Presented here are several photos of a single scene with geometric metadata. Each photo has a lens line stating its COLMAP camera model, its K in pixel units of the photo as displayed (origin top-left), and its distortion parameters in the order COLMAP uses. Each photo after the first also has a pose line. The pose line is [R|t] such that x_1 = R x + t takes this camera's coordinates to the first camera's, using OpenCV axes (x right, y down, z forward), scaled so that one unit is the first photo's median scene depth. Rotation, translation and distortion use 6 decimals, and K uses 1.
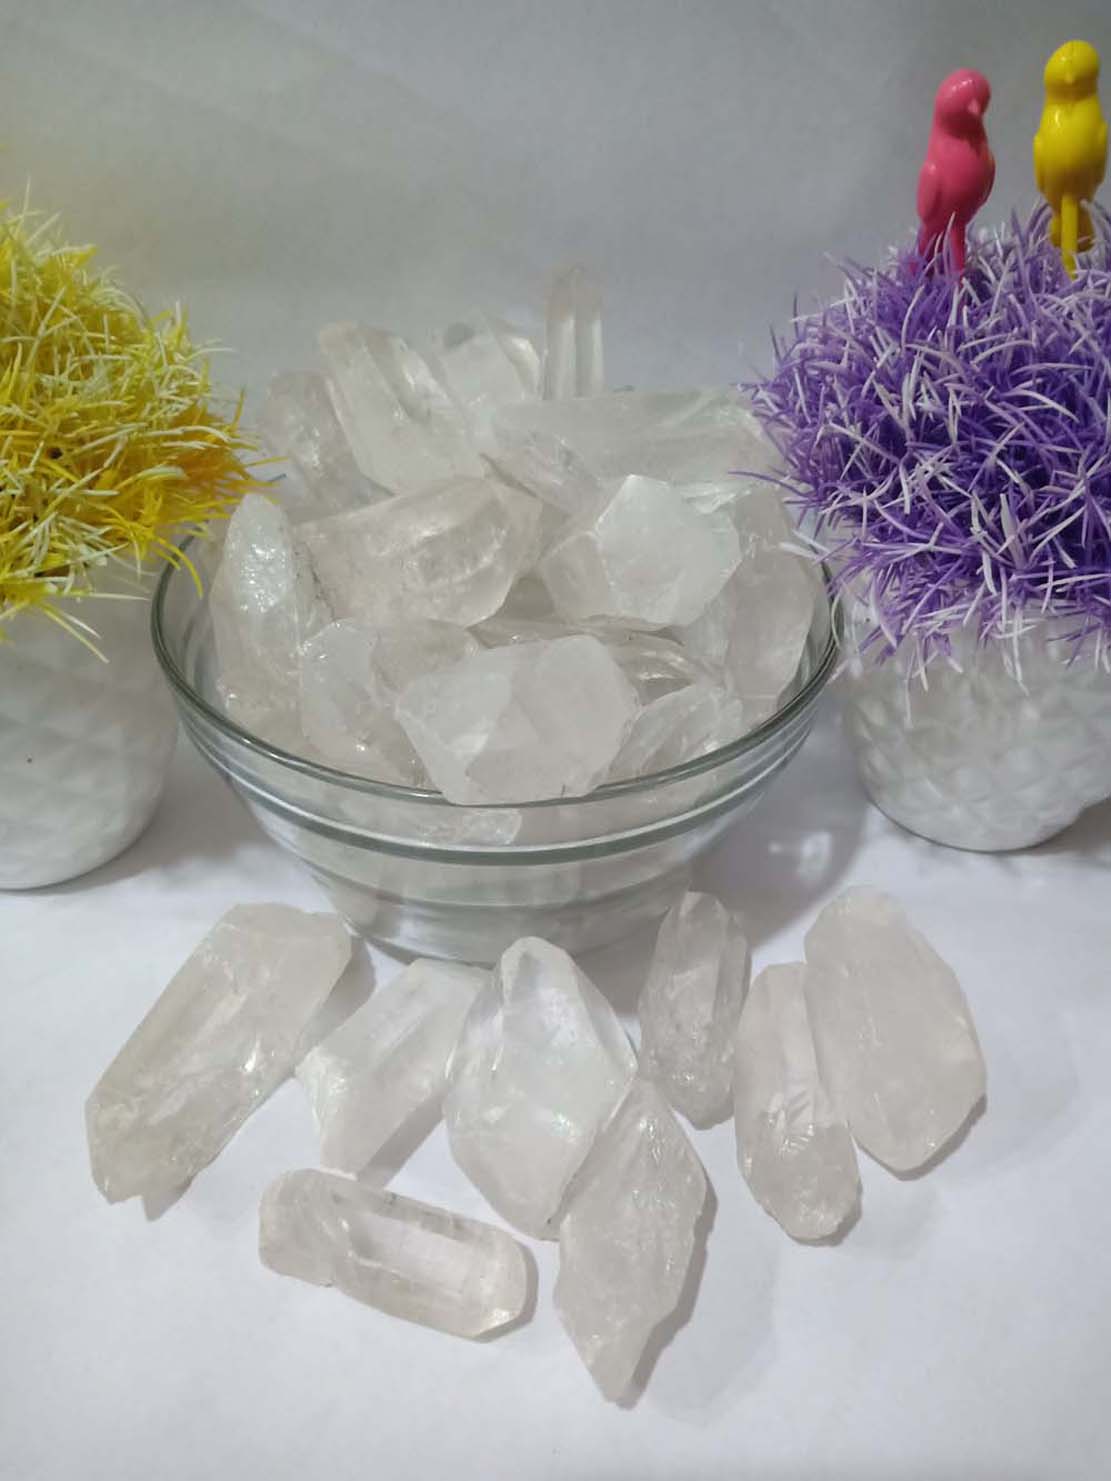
lens RADIAL K [[1166.5, 0, 555.5], [0, 1166.5, 740.5], [0, 0, 1]] dist [0.045890, -0.136762]
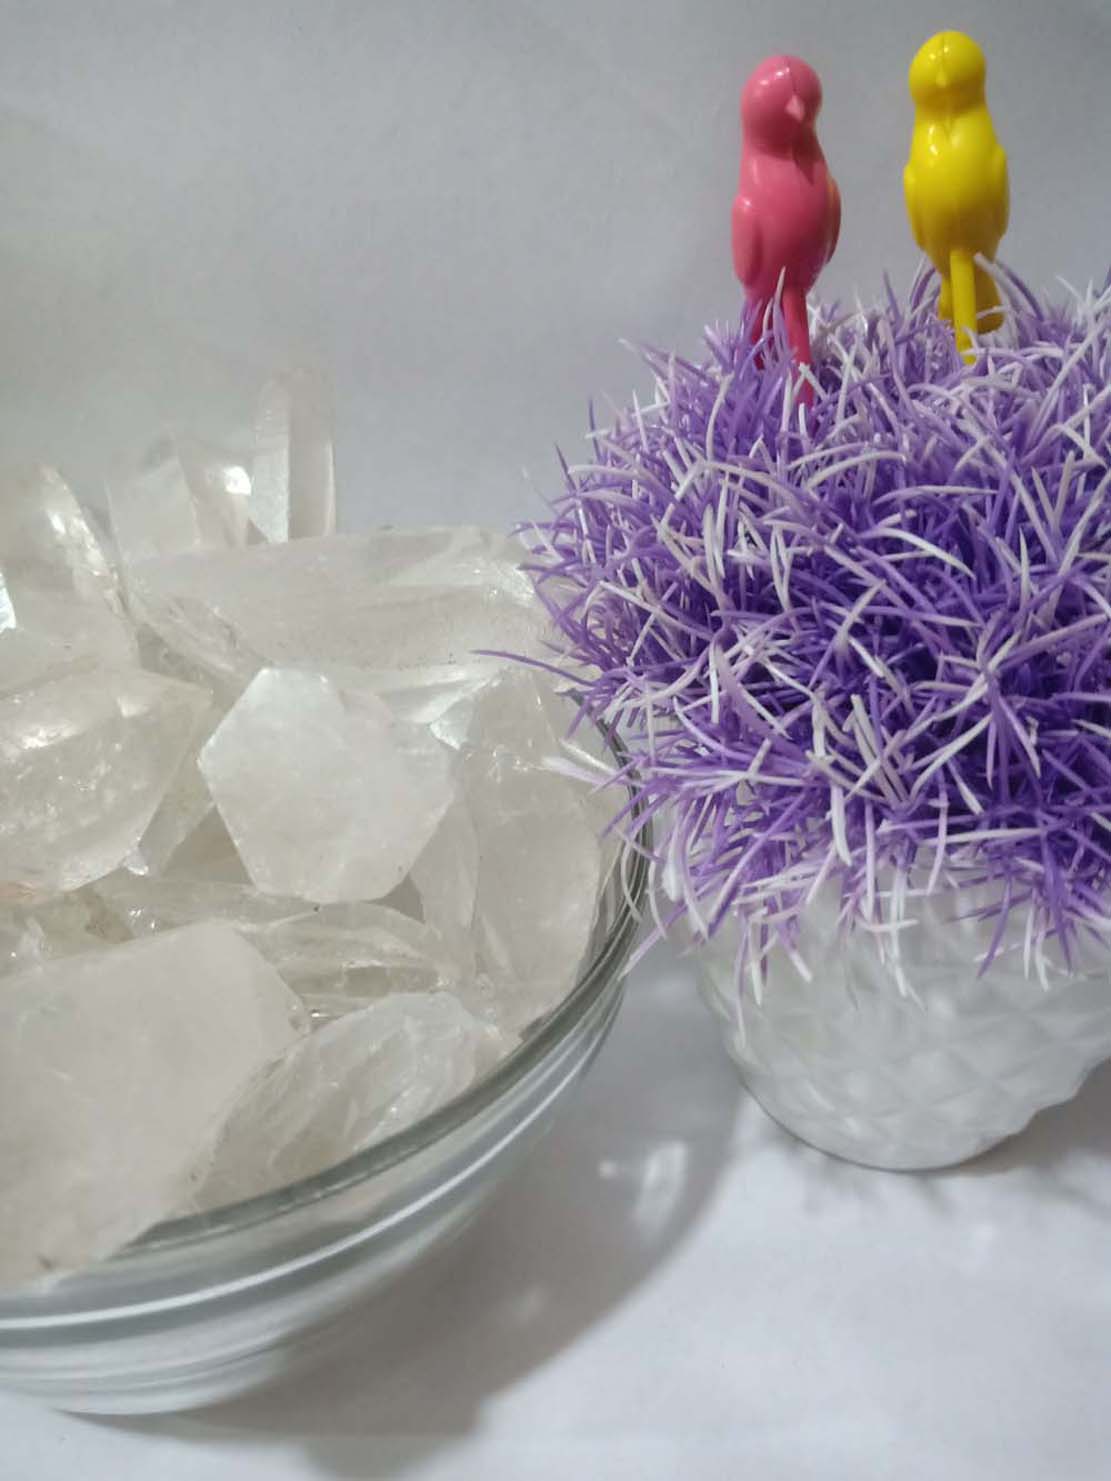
lens RADIAL K [[1180.4, 0, 555.5], [0, 1180.4, 740.5], [0, 0, 1]] dist [0.127579, -0.369201]
pose [[0.999589, -0.014245, 0.024879, 0.195739], [0.016917, 0.993711, -0.110692, -0.113312], [-0.023146, 0.111068, 0.993543, 0.363930]]
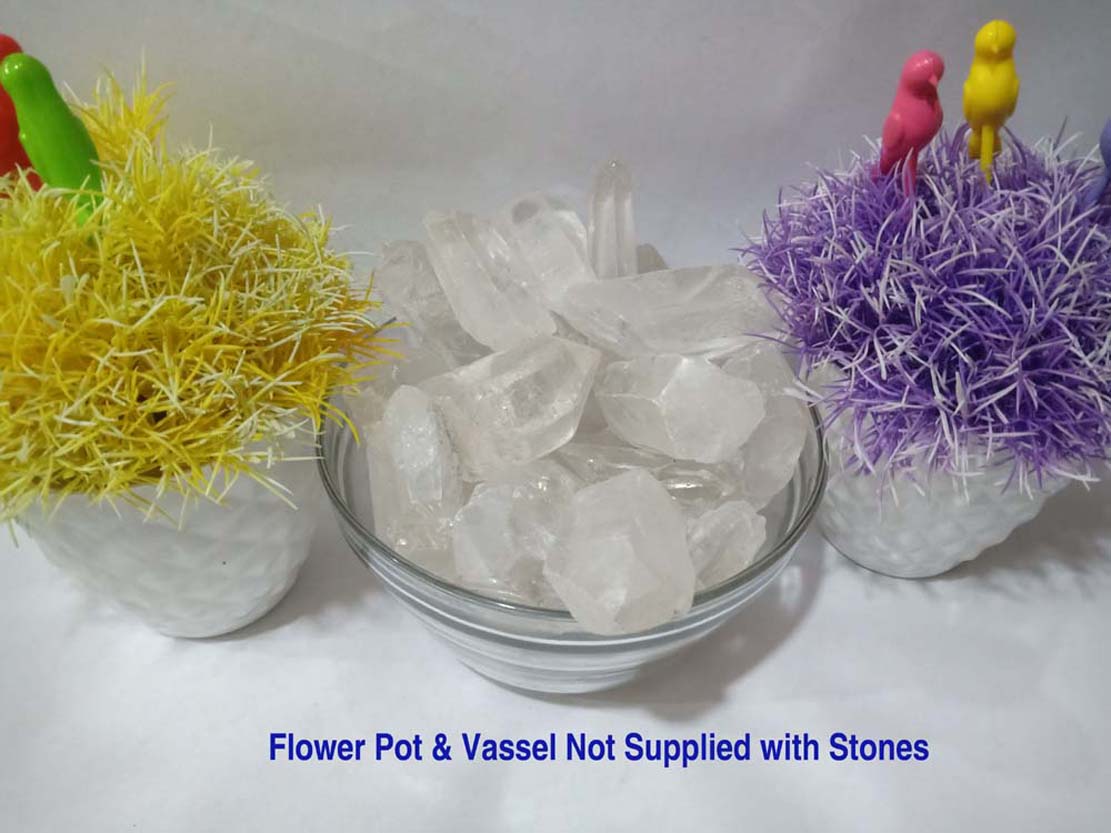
lens RADIAL K [[875.7, 0, 555.5], [0, 875.7, 416.5], [0, 0, 1]] dist [0.090681, -0.262161]
pose [[0.998388, -0.026224, 0.050342, -0.133774], [0.024079, 0.998796, 0.042747, -0.201179], [-0.051403, -0.041466, 0.997817, -0.009167]]
